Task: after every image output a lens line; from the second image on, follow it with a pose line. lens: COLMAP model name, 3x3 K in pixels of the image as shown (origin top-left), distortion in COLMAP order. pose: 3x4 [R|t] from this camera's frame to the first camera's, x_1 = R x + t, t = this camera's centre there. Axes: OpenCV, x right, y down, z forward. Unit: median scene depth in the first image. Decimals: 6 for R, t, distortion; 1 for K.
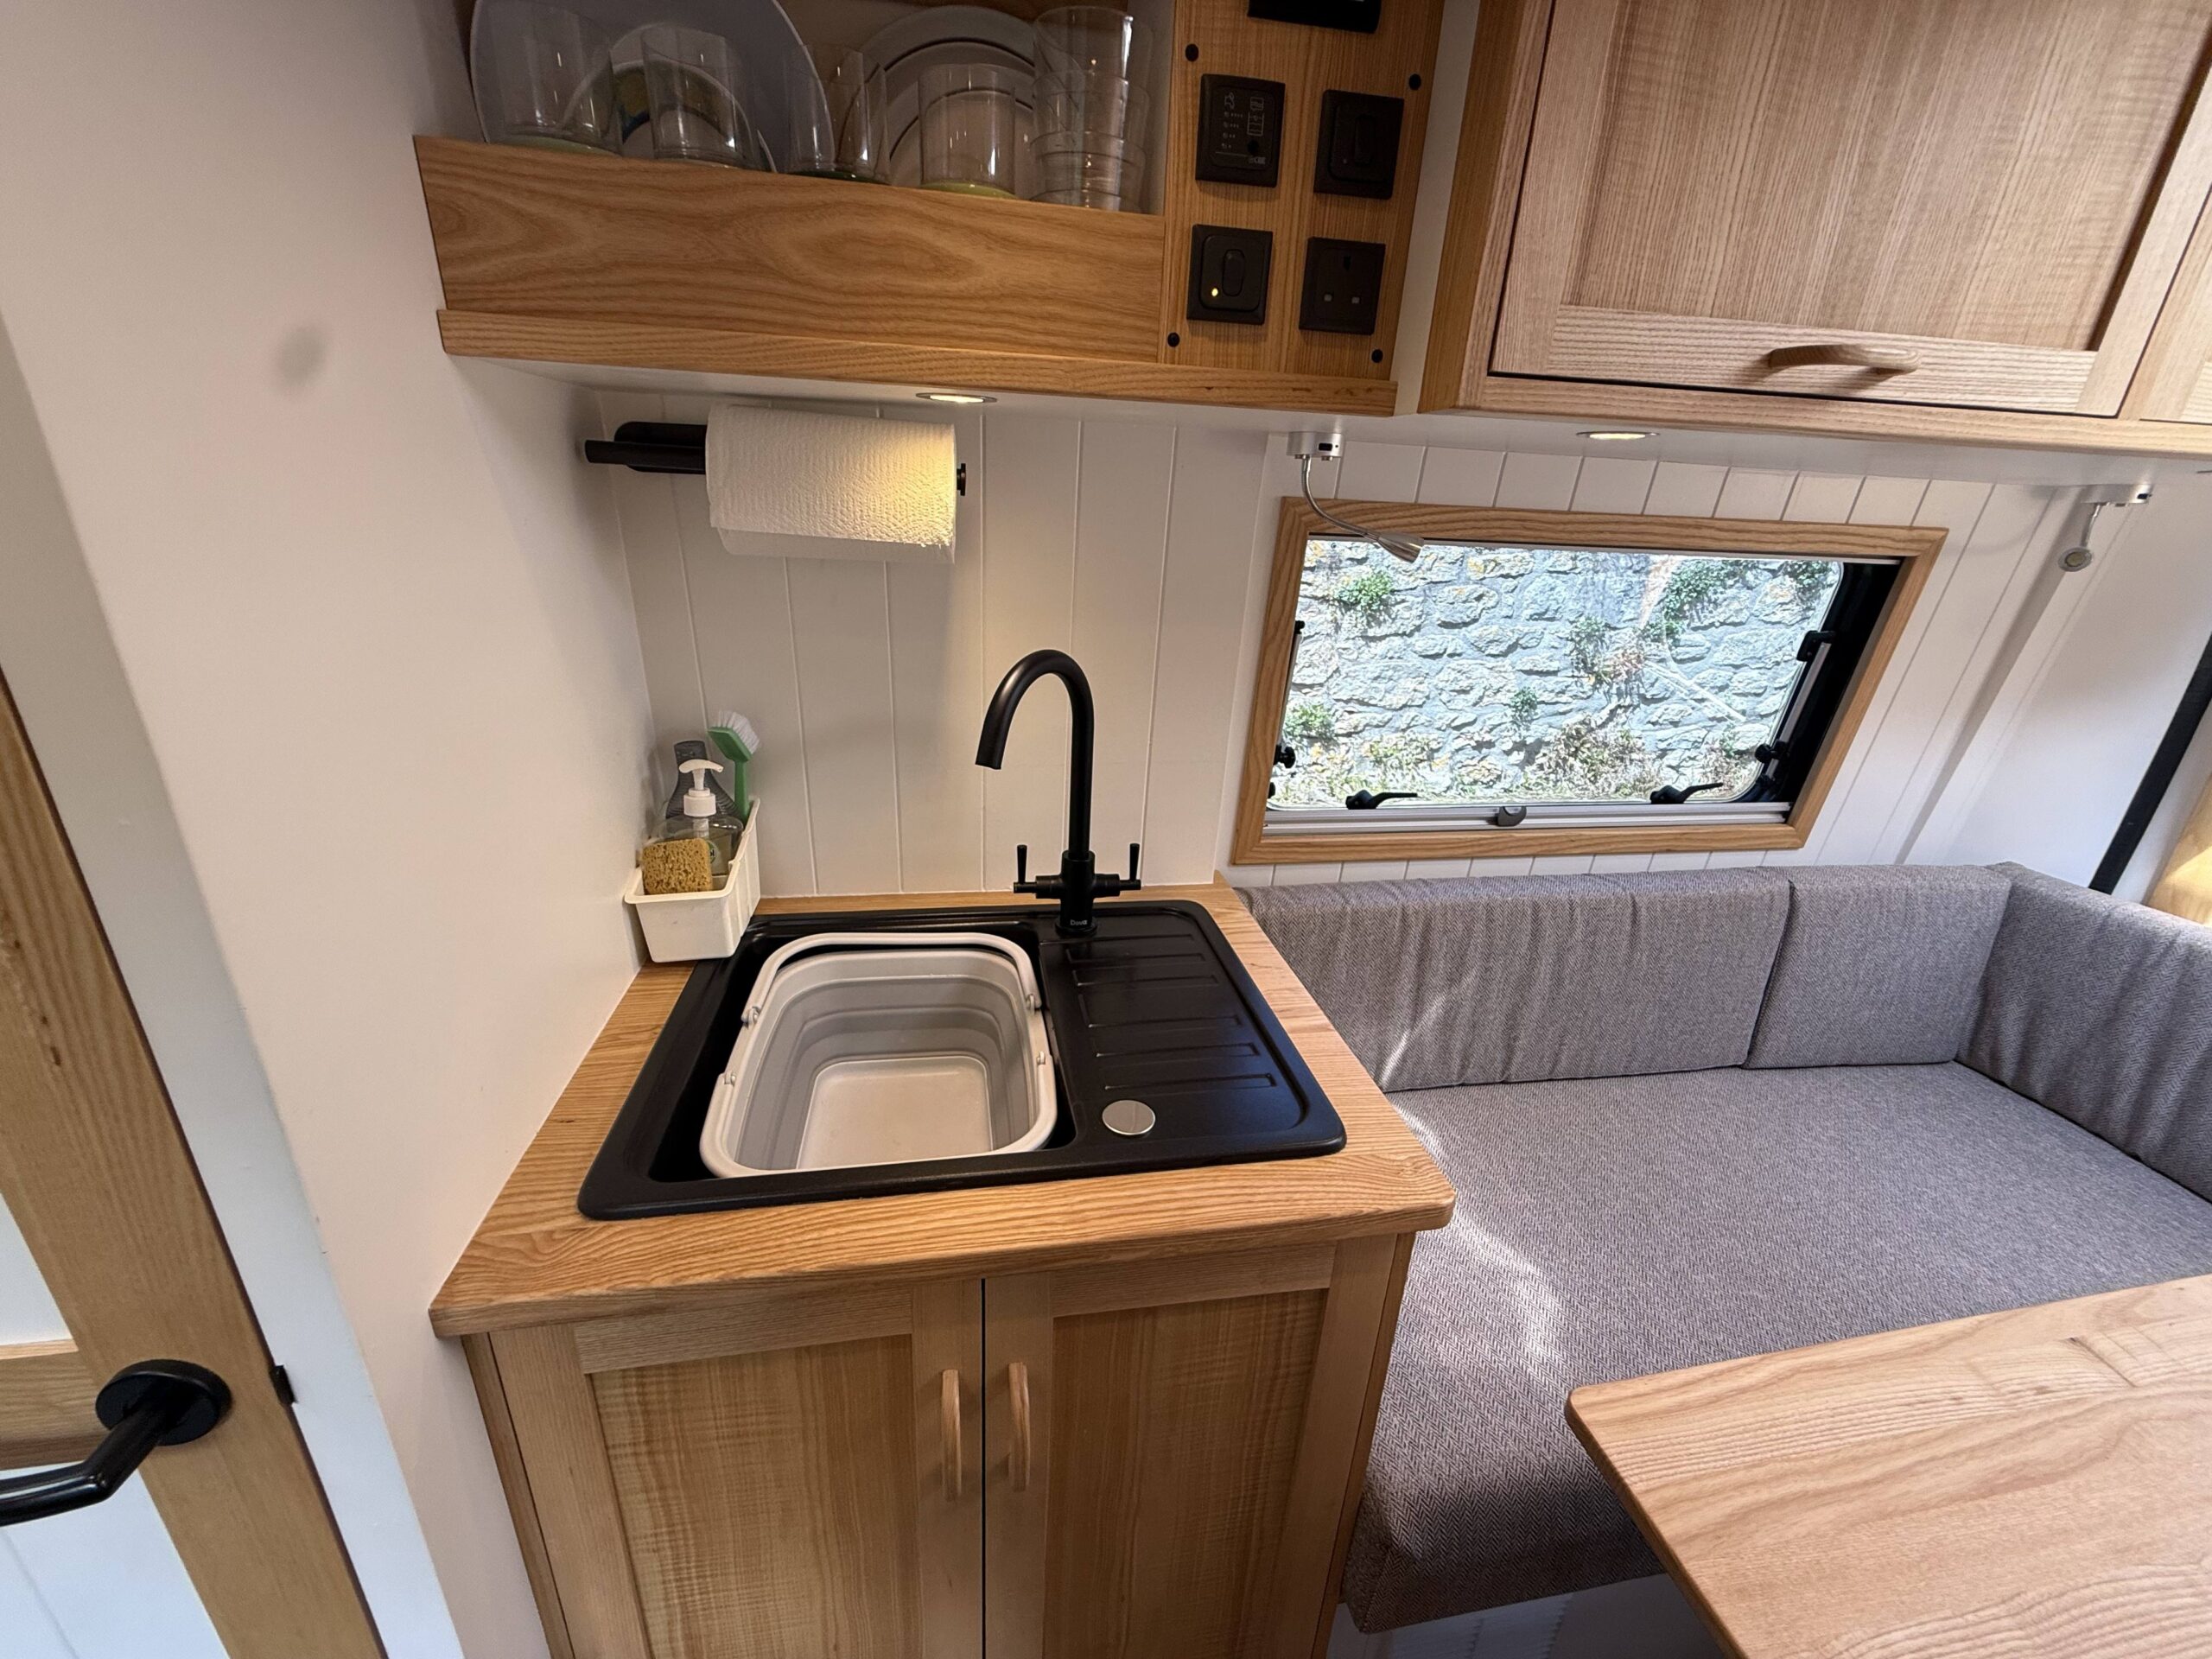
lens RADIAL K [[882.9, 0, 1102.0], [0, 882.9, 829.9], [0, 0, 1]] dist [0.001368, -0.000029]
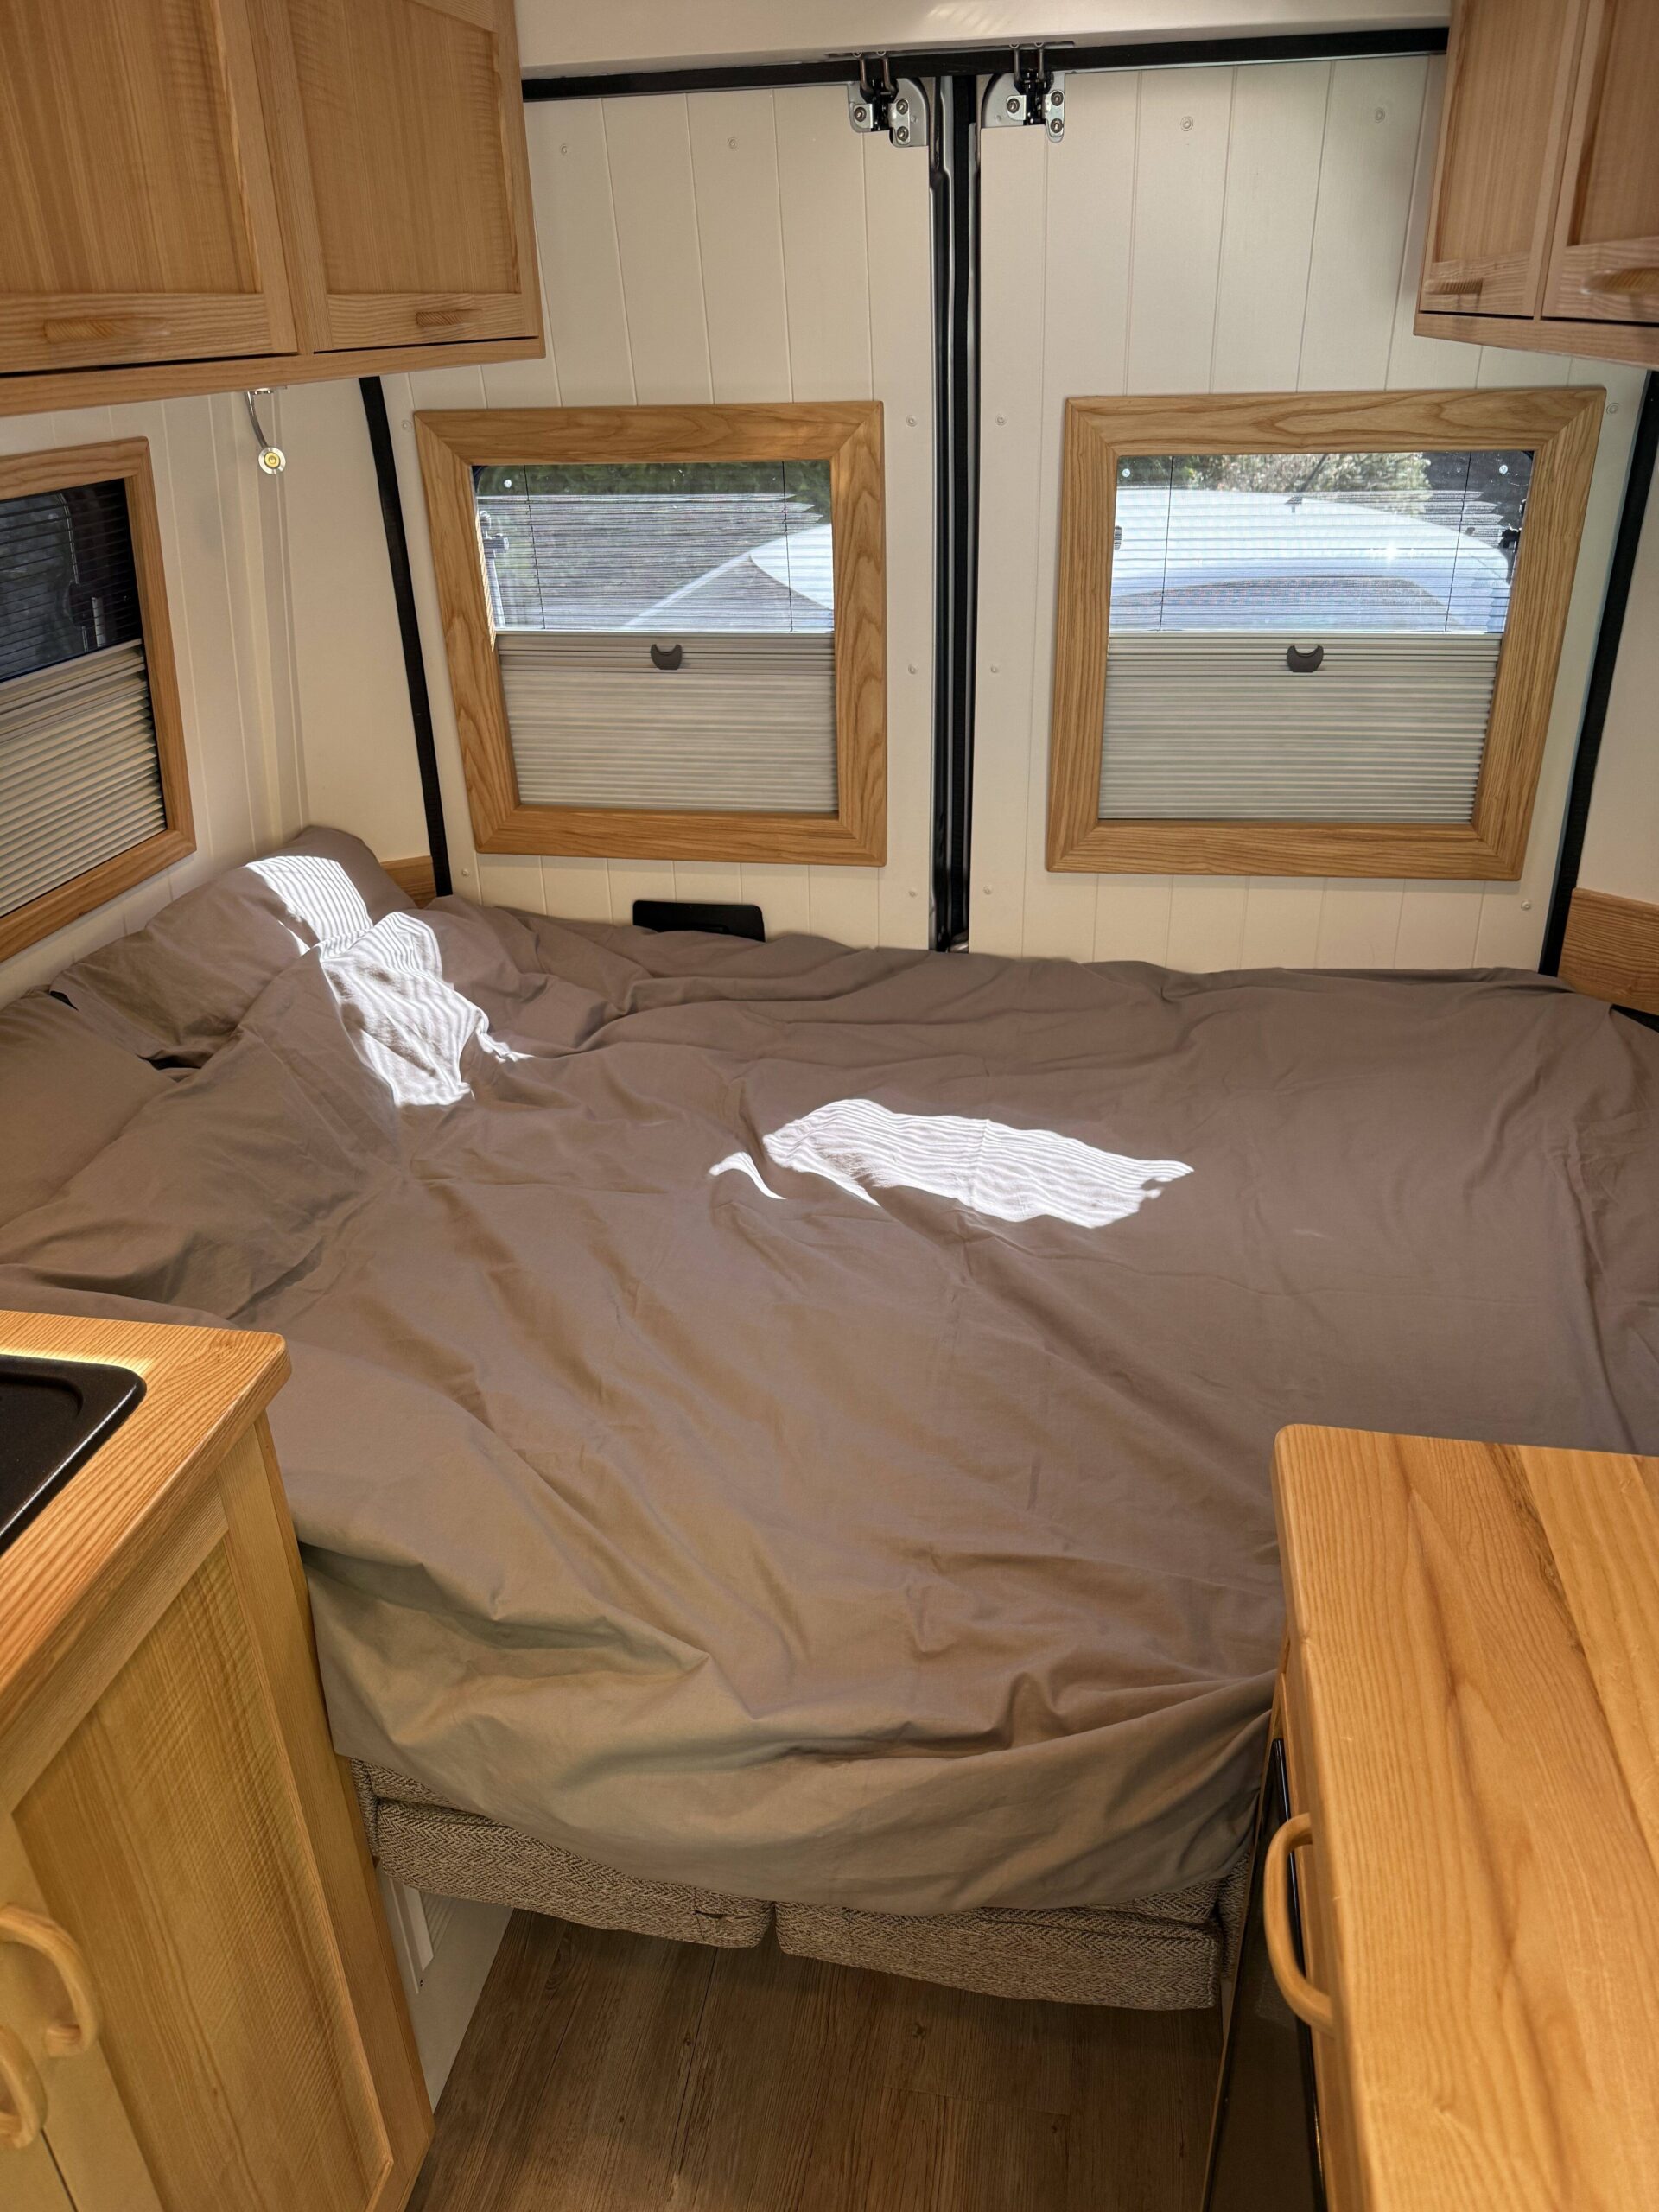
lens RADIAL K [[1573.4, 0, 820.4], [0, 1573.4, 1107.1], [0, 0, 1]] dist [0.009856, -0.022931]
pose [[0.346622, -0.468573, 0.812584, -0.413529], [0.369085, 0.864541, 0.341094, -0.084752], [-0.862339, 0.181682, 0.472613, -0.173231]]
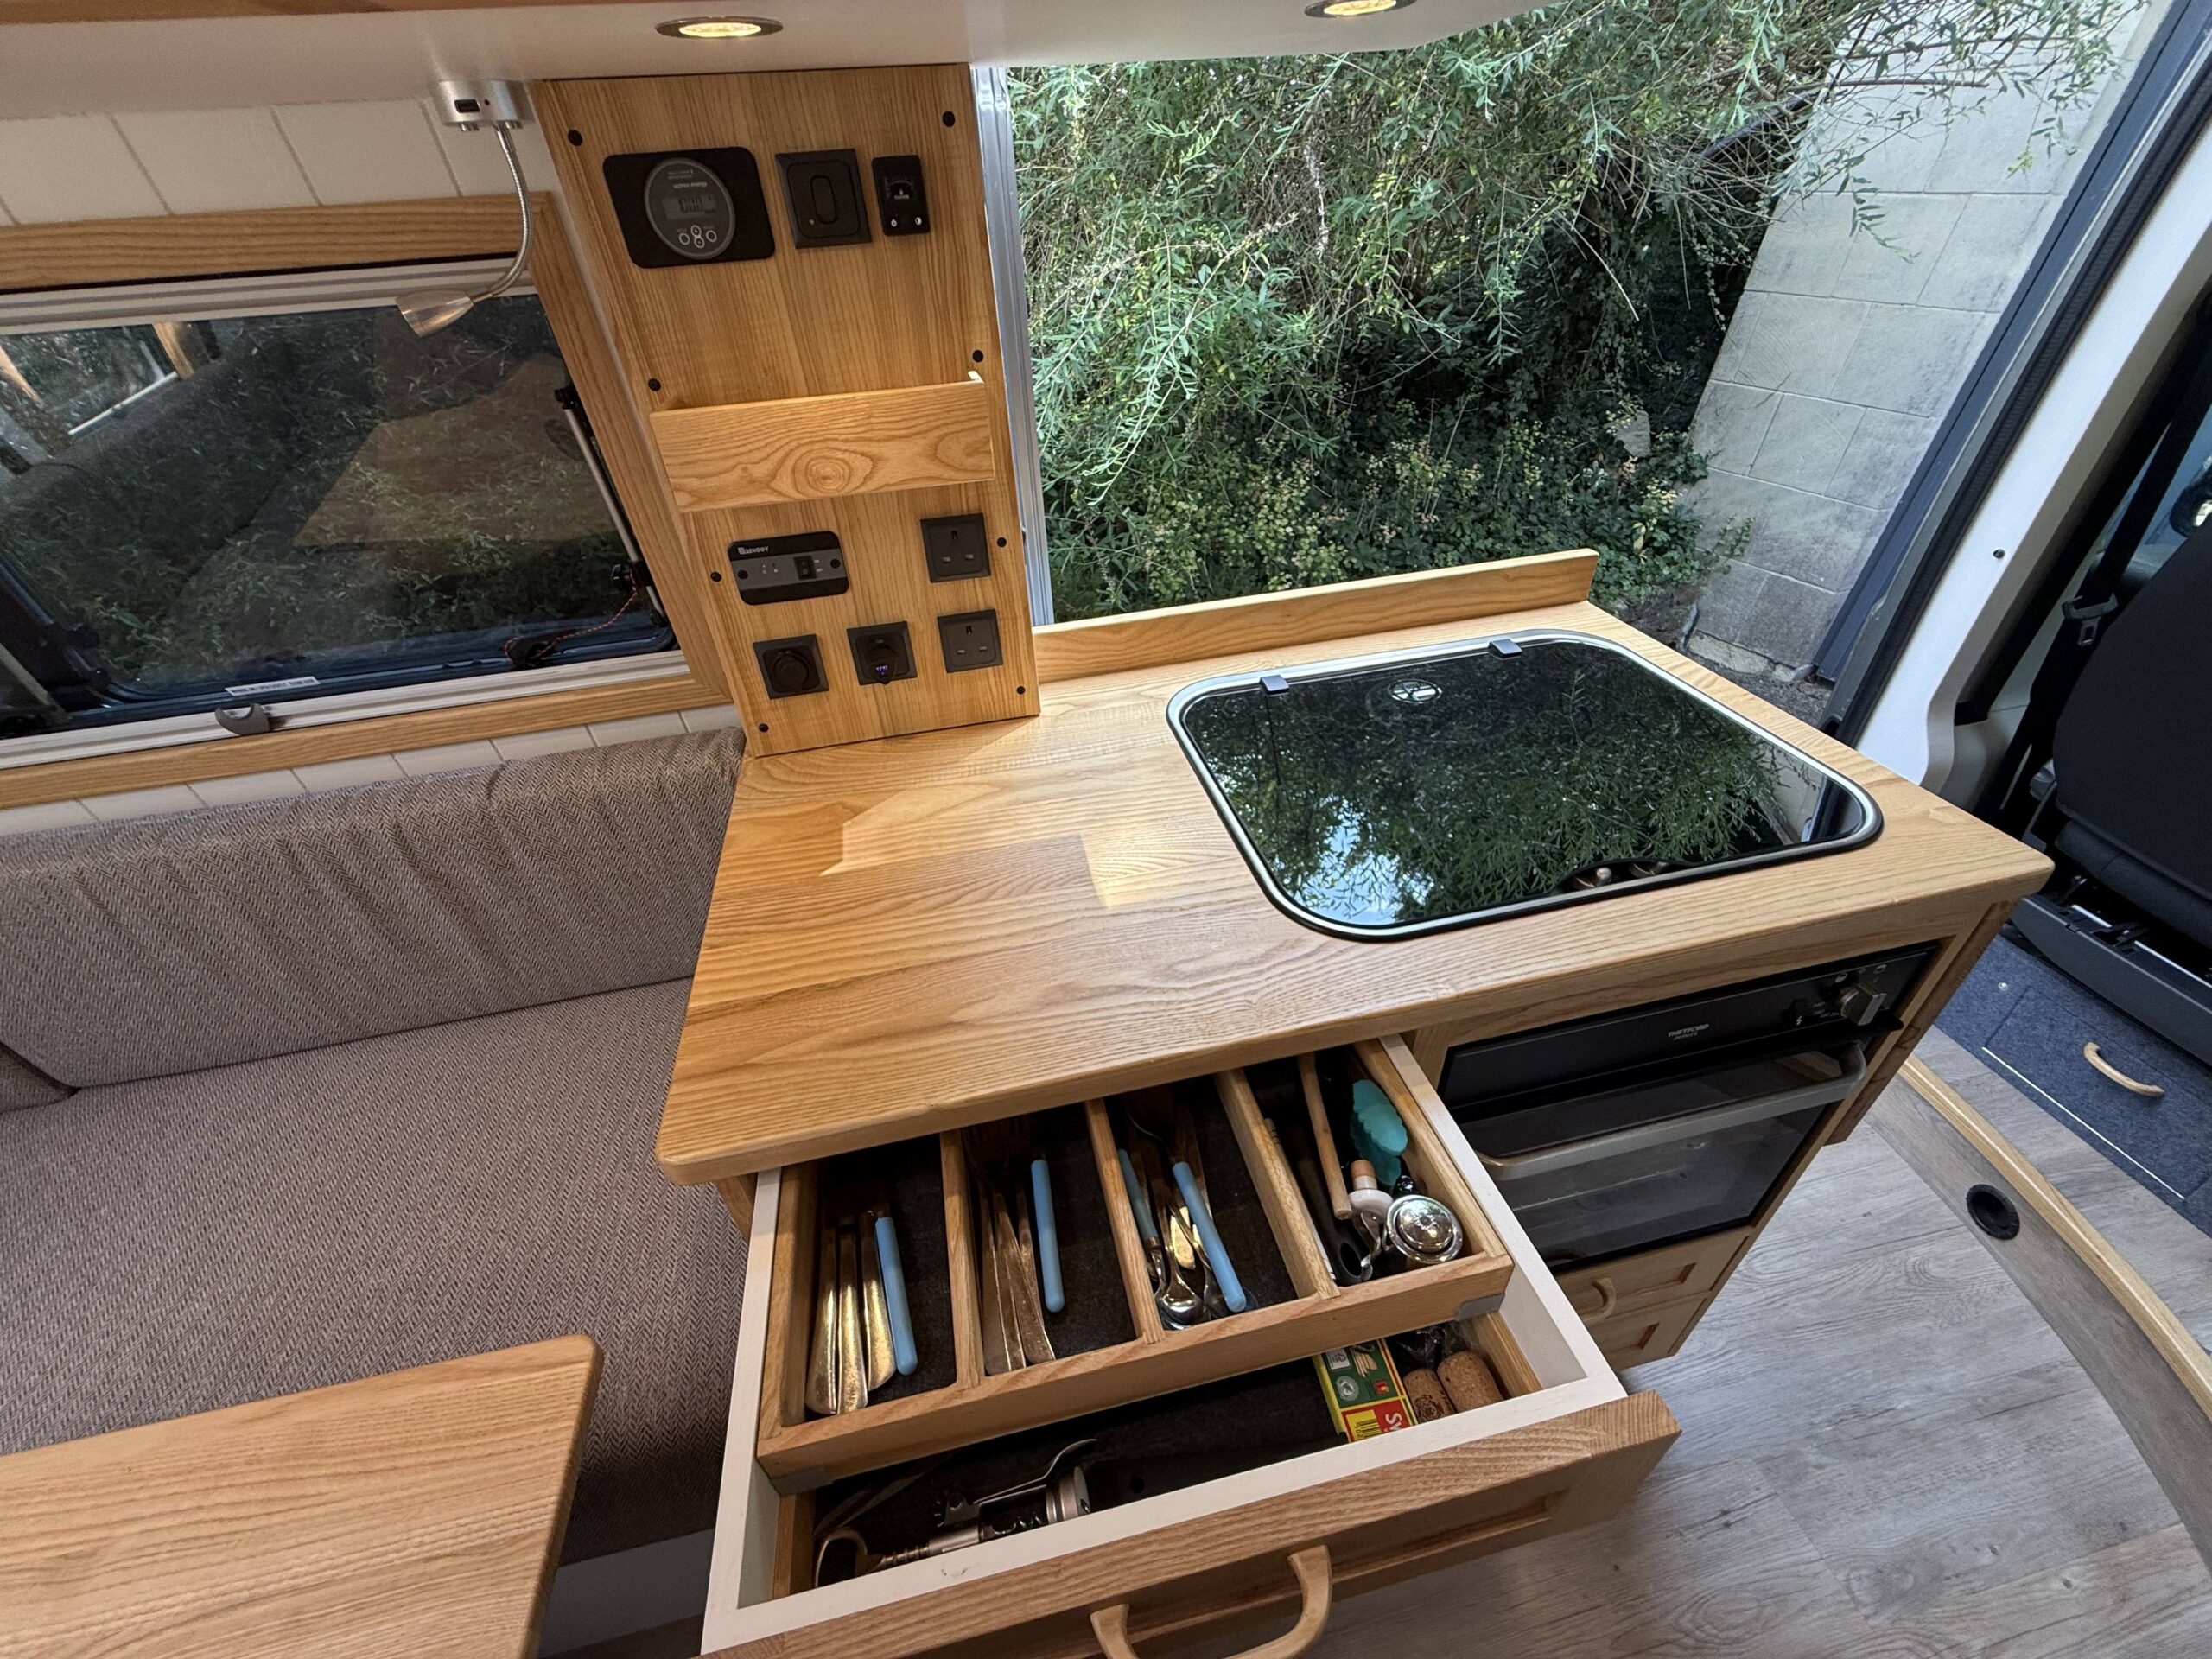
lens RADIAL K [[882.9, 0, 1104.8], [0, 882.9, 824.2], [0, 0, 1]] dist [0.001368, -0.000029]
pose [[-0.999169, 0.034940, -0.020991, 0.112960], [0.001949, 0.555349, 0.831615, -0.069736], [0.040714, 0.830883, -0.554955, 0.232812]]
